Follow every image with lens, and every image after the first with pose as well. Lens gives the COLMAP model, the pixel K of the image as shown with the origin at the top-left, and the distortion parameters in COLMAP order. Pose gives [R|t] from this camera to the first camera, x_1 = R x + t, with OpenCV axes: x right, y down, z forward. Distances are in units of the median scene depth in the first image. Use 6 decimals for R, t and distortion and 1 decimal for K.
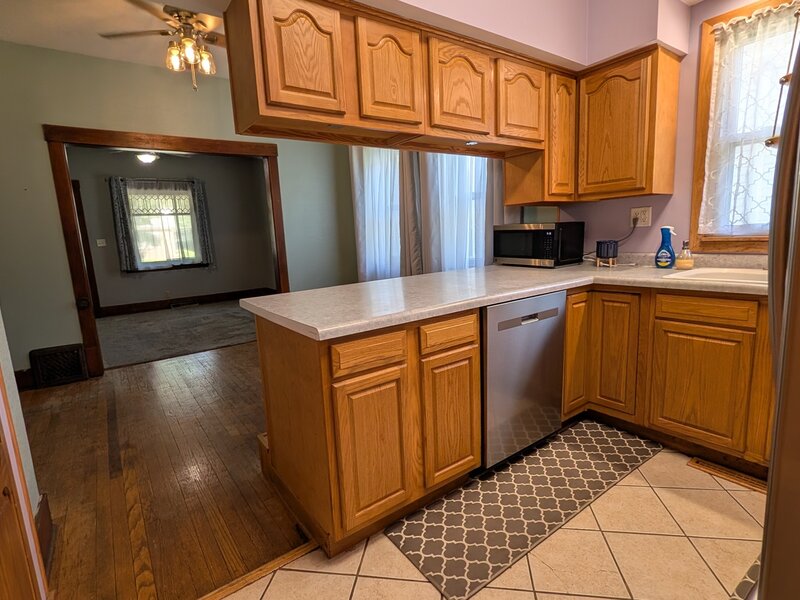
lens RADIAL K [[407.8, 0, 400.0], [0, 407.8, 300.0], [0, 0, 1]] dist [-0.000674, -0.000206]
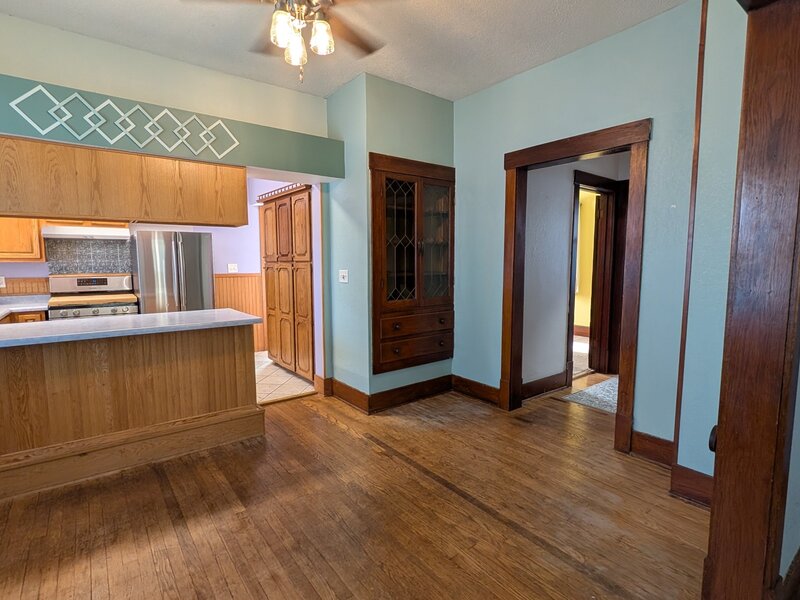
lens RADIAL K [[407.8, 0, 400.0], [0, 407.8, 300.0], [0, 0, 1]] dist [-0.000674, -0.000206]
pose [[-0.998176, 0.055282, -0.024249, -0.154152], [0.046904, 0.963123, 0.264941, -0.077829], [0.038002, 0.263320, -0.963960, 0.433962]]
